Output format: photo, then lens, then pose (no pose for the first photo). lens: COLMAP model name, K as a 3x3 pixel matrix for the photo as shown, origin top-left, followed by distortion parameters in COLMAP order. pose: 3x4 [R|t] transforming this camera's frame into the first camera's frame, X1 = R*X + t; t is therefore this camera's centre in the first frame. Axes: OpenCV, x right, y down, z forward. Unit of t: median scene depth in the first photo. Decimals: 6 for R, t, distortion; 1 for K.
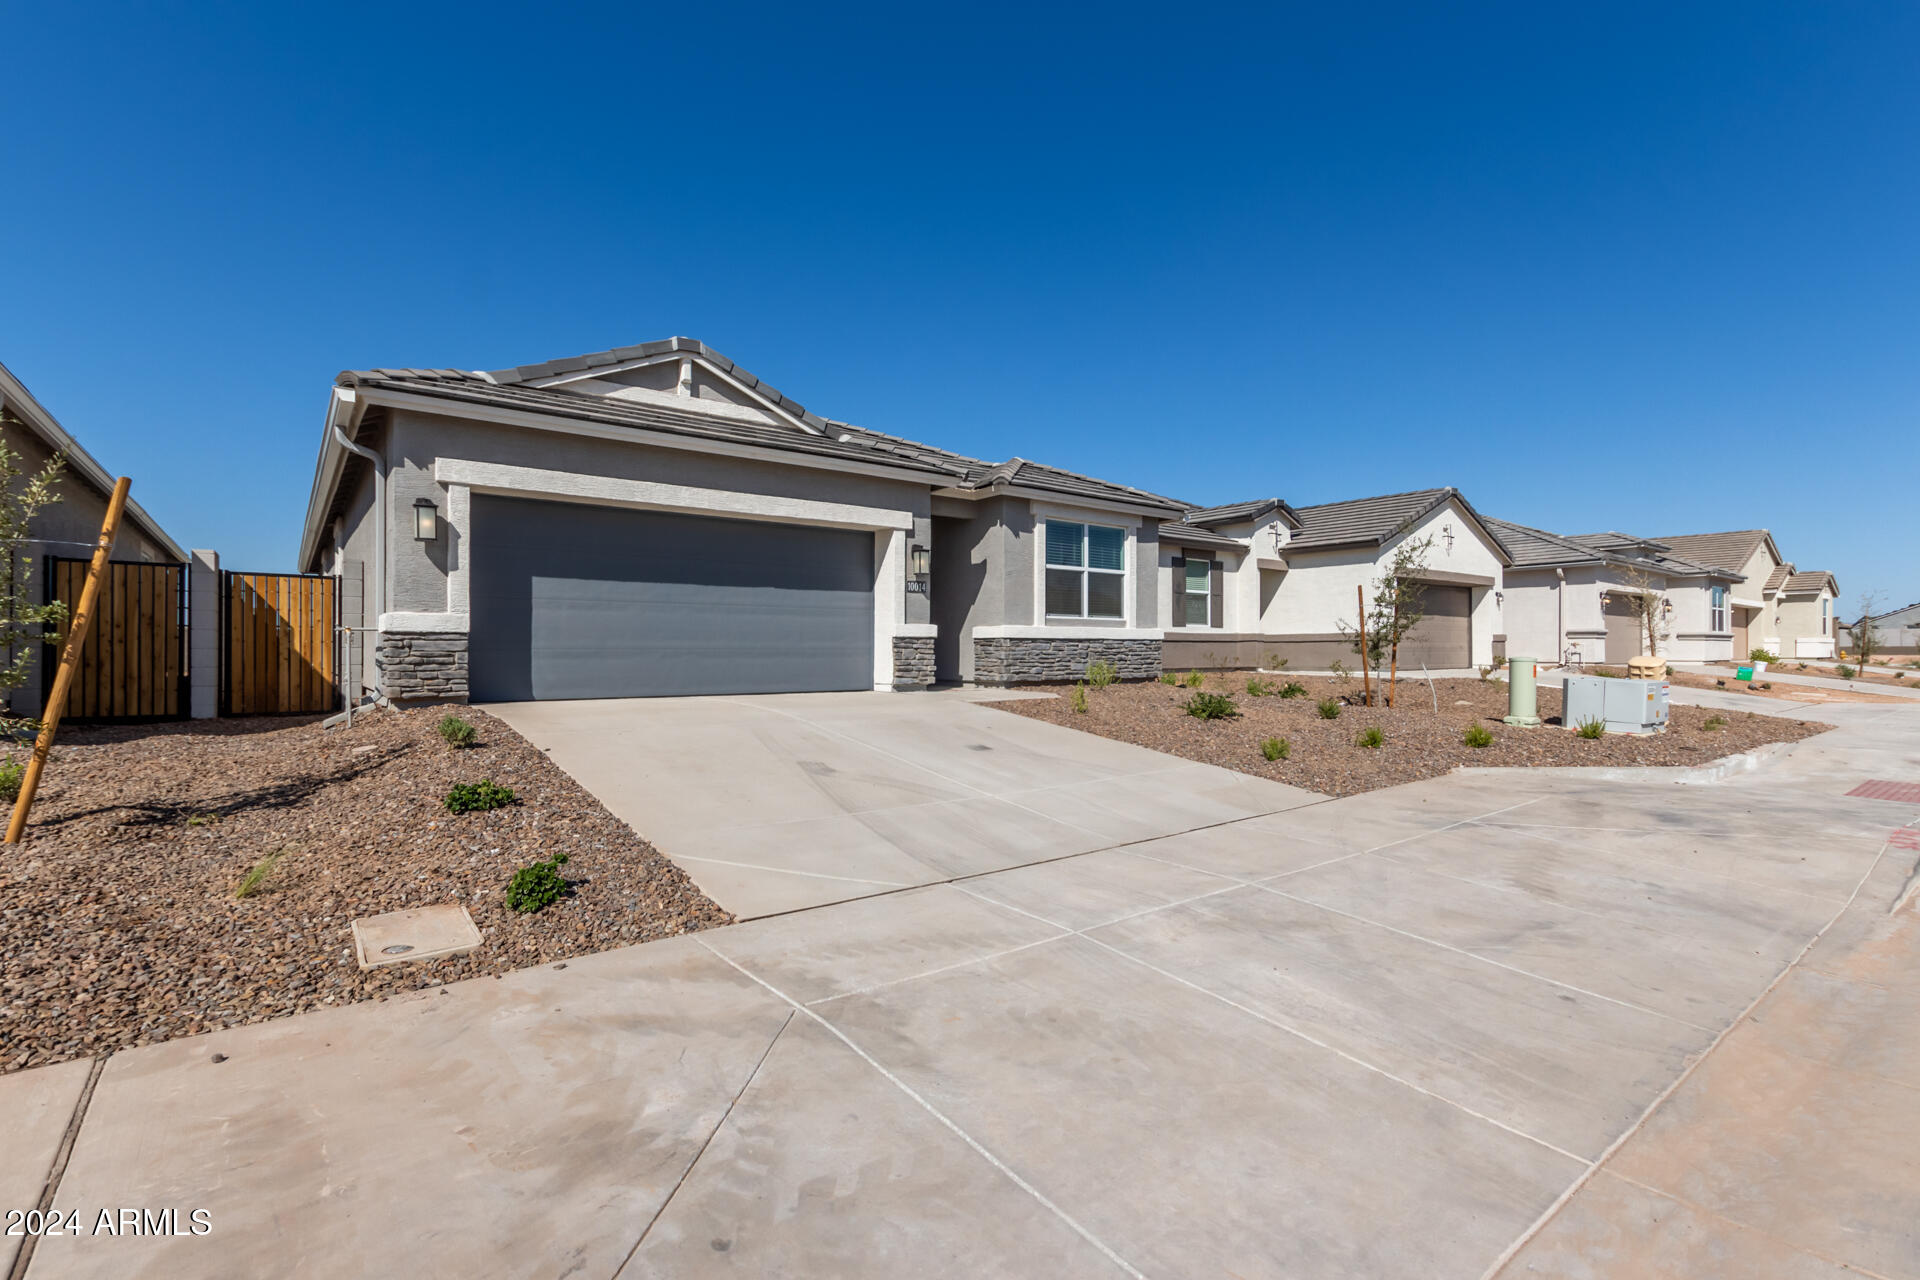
lens RADIAL K [[883.4, 0, 960.1], [0, 883.4, 647.3], [0, 0, 1]] dist [0.002352, -0.001428]
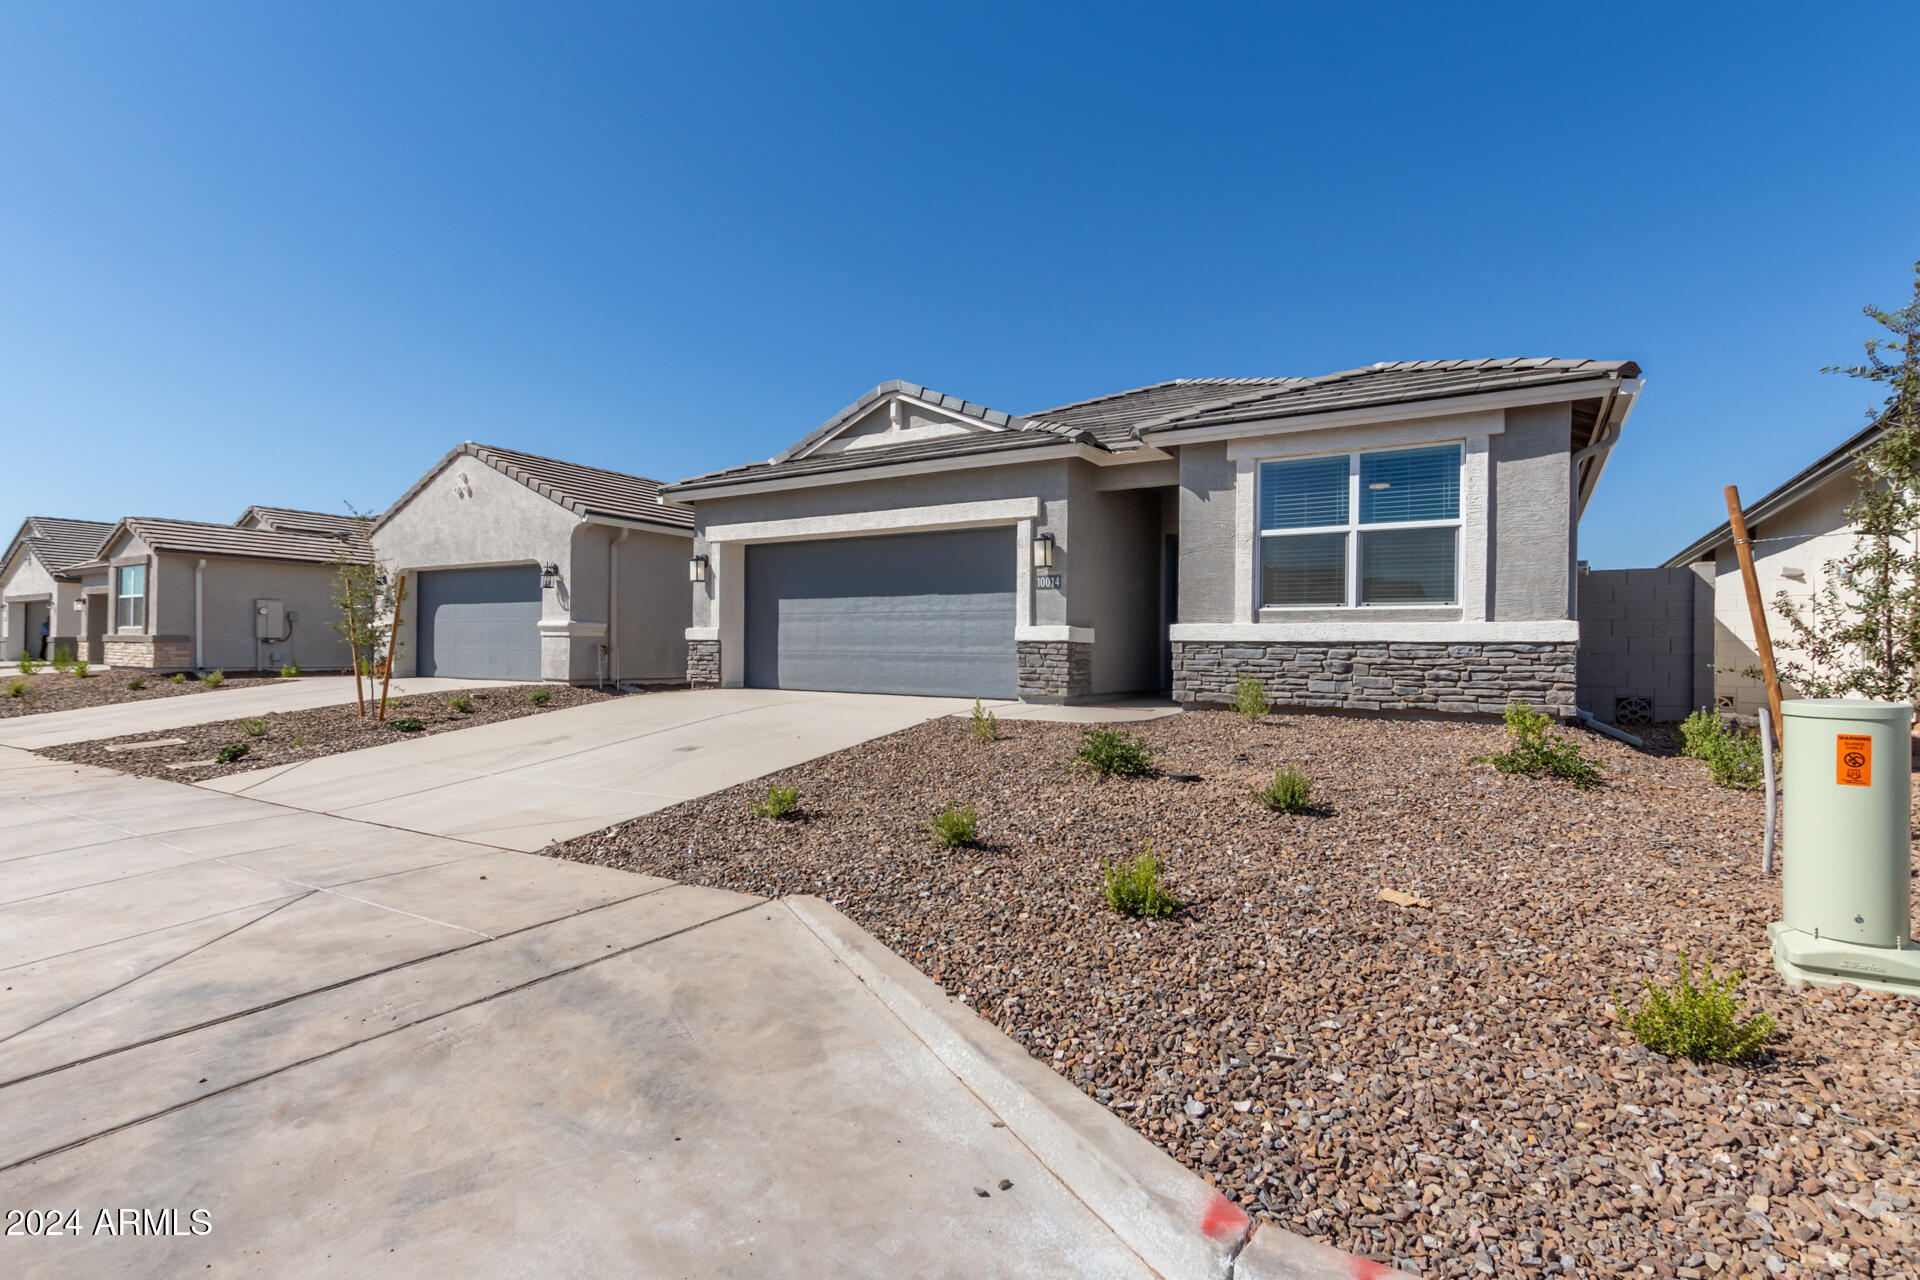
lens RADIAL K [[883.4, 0, 957.1], [0, 883.4, 652.1], [0, 0, 1]] dist [0.002352, -0.001428]
pose [[0.352057, 0.004843, -0.935966, 0.711565], [-0.008128, 0.999965, 0.002117, -0.002054], [0.935943, 0.006863, 0.352083, 0.610717]]
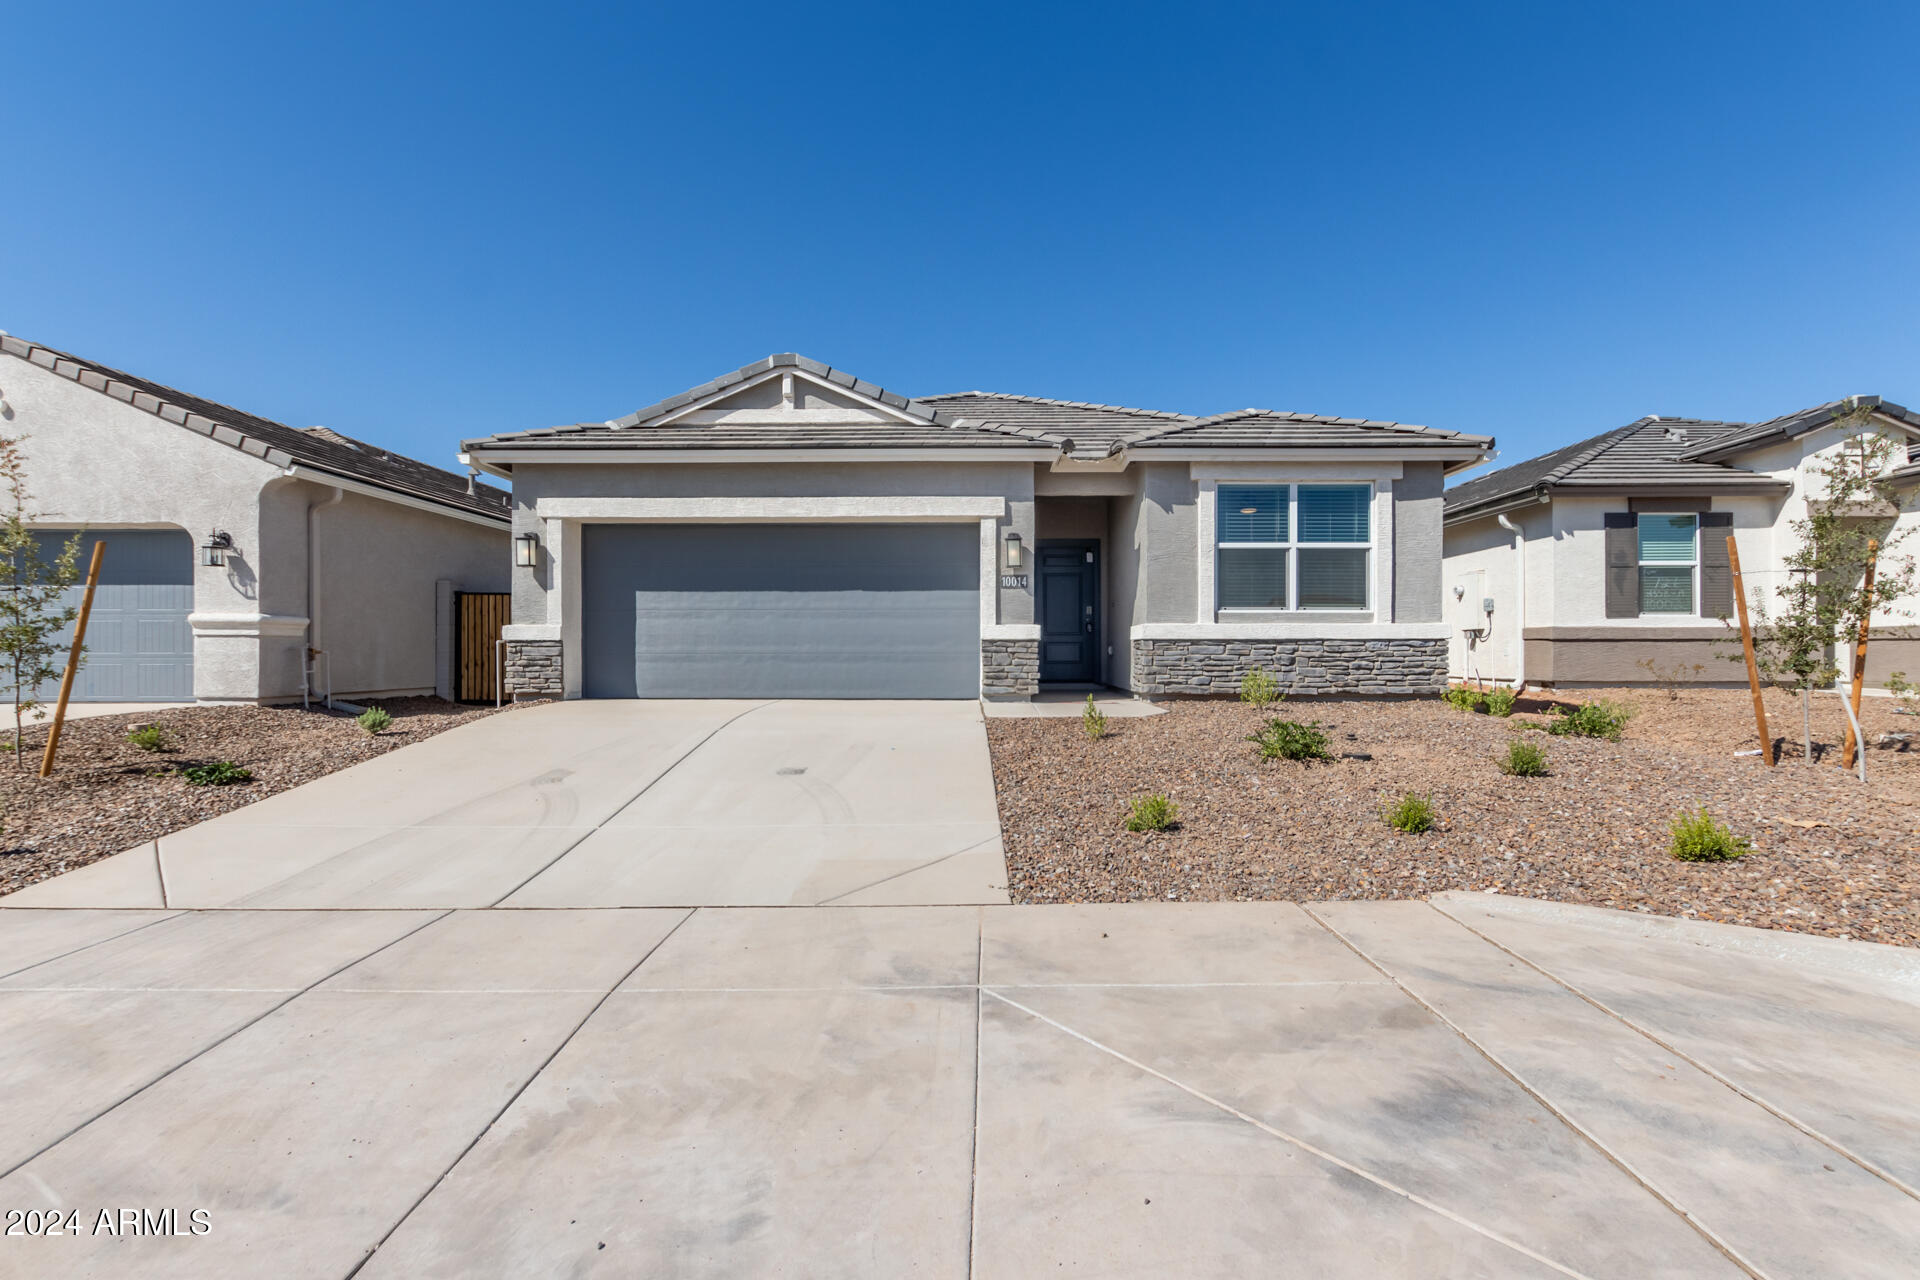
lens RADIAL K [[883.4, 0, 955.0], [0, 883.4, 640.4], [0, 0, 1]] dist [0.002352, -0.001428]
pose [[0.779649, -0.006693, -0.626181, 0.442975], [0.002540, 0.999968, -0.007527, -0.004408], [0.626211, 0.004278, 0.779642, 0.284868]]
